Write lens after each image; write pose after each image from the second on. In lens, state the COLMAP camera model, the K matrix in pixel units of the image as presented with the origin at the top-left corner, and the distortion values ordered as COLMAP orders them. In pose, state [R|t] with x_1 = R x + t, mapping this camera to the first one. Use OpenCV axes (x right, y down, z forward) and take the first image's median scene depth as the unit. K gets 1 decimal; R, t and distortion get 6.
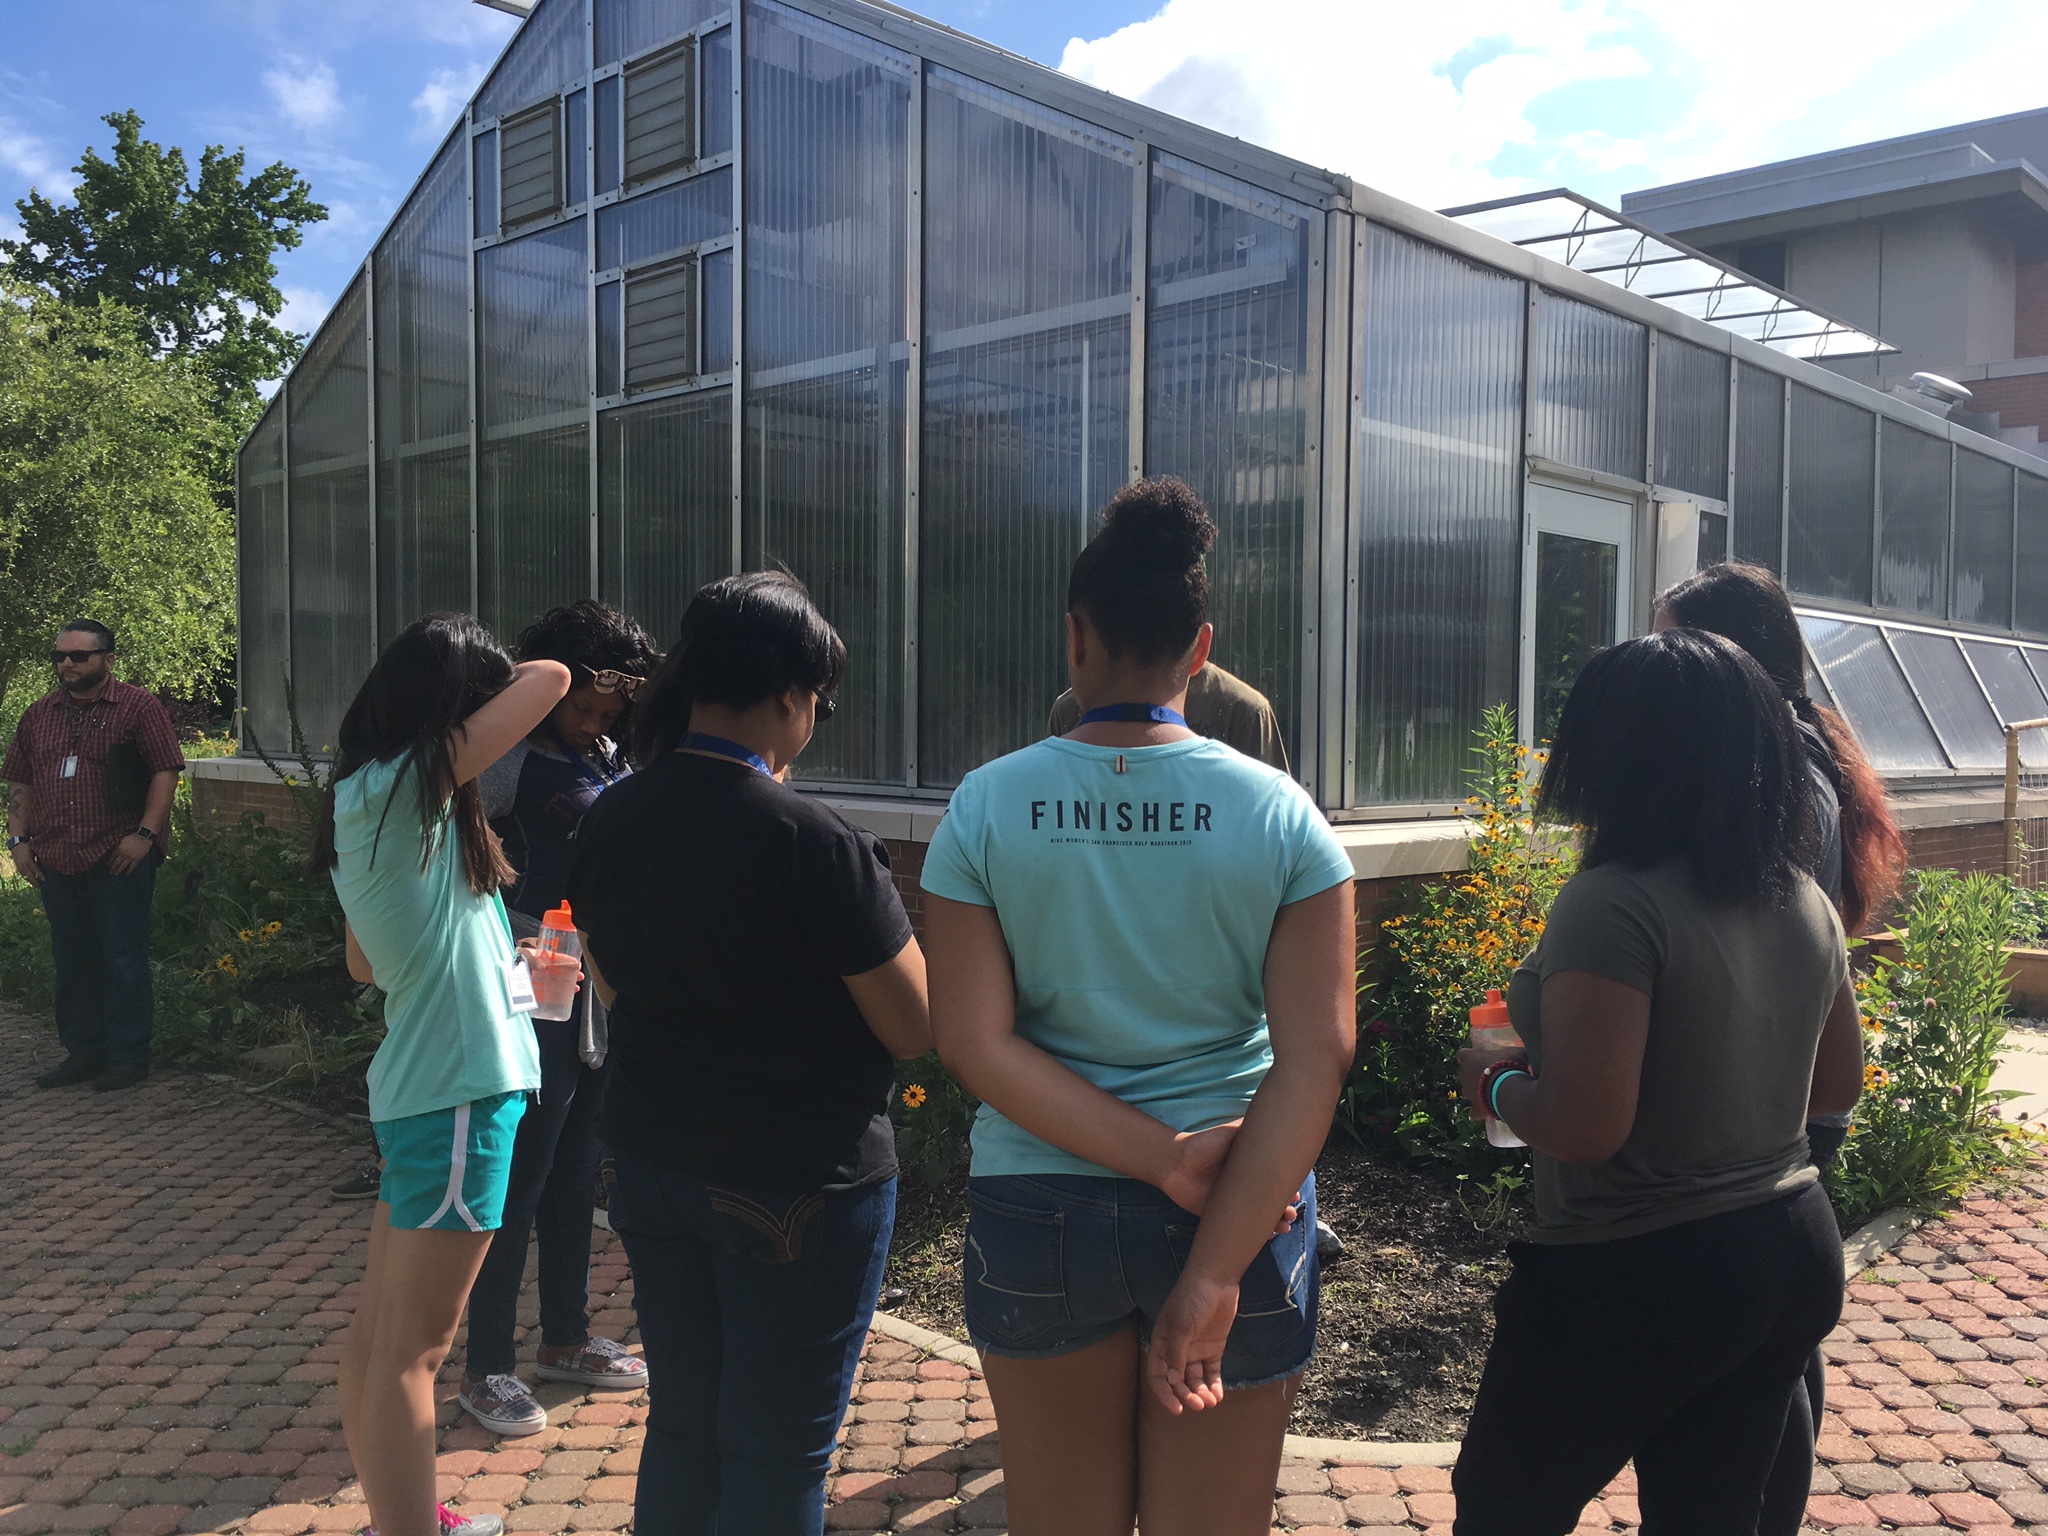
lens RADIAL K [[1727.7, 0, 1027.5], [0, 1727.7, 776.0], [0, 0, 1]] dist [0.014443, 0.004701]
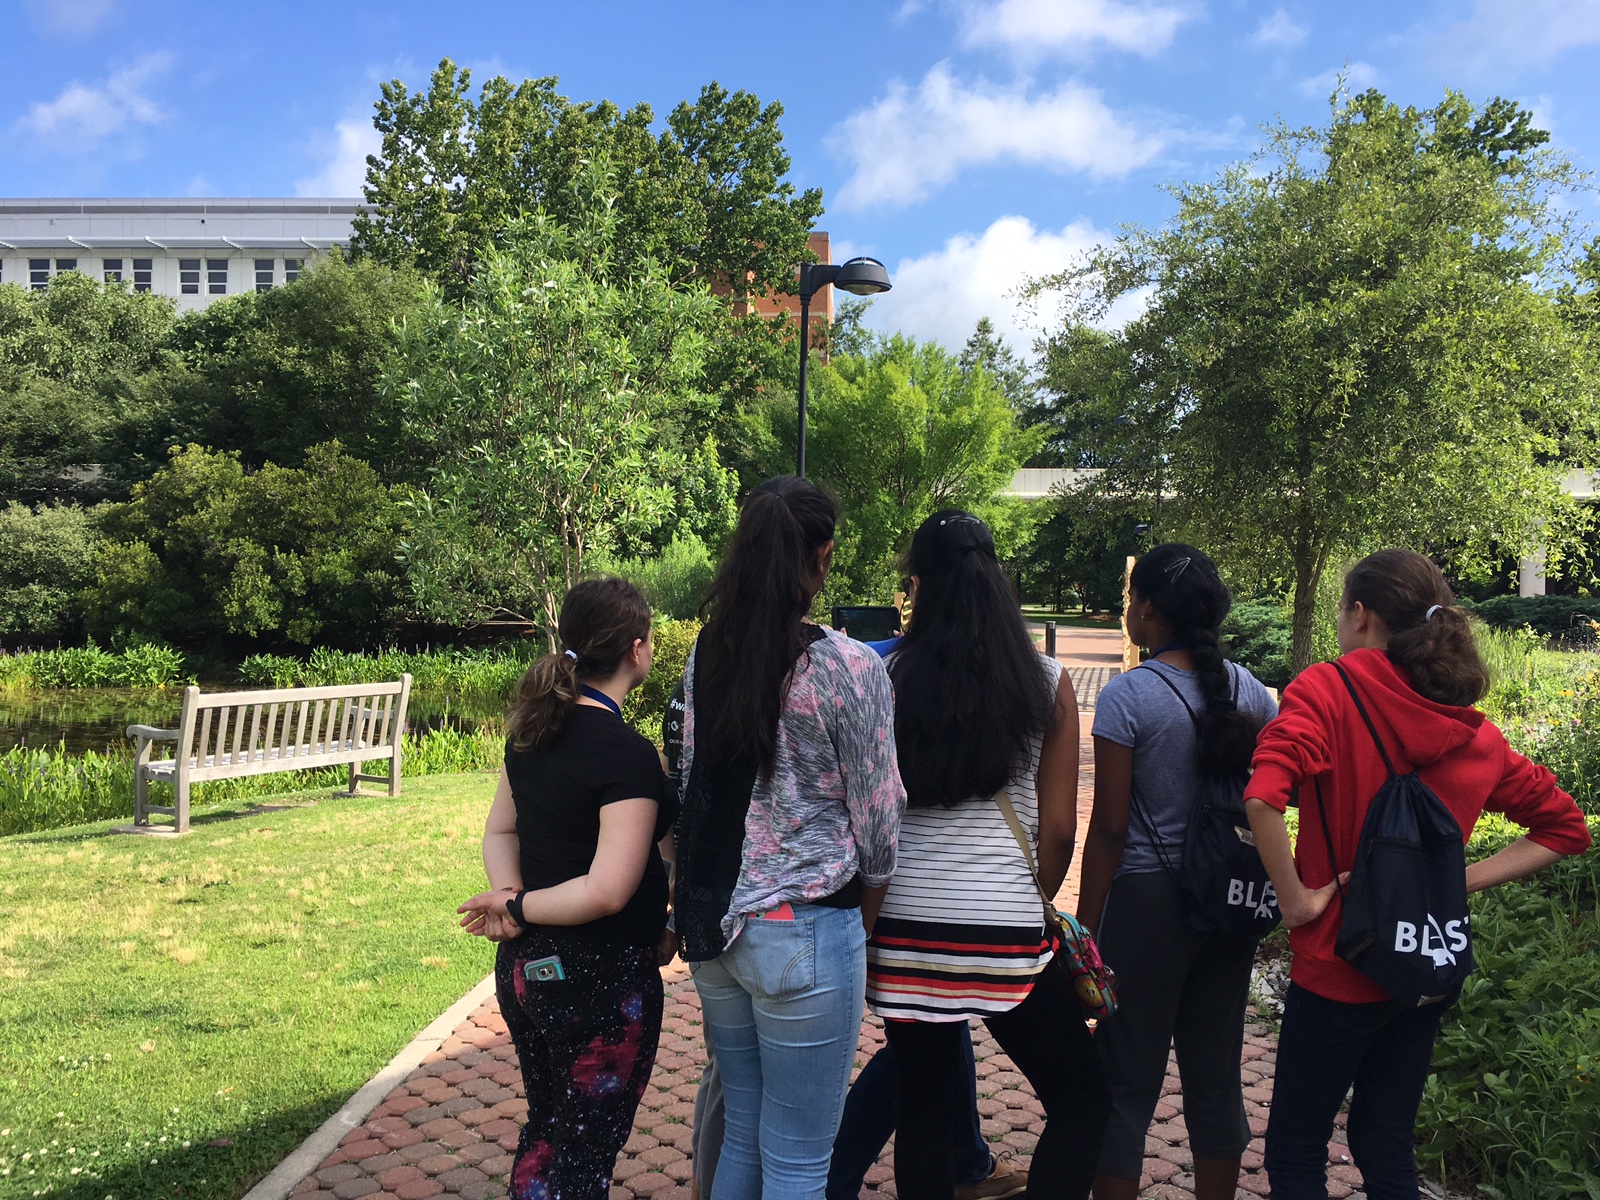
lens RADIAL K [[1349.8, 0, 801.0], [0, 1349.8, 599.8], [0, 0, 1]] dist [0.014443, 0.004701]
pose [[0.661628, -0.002360, -0.749829, -0.259720], [-0.029028, 0.999165, -0.028757, -0.008106], [0.749271, 0.040793, 0.661007, 0.364877]]
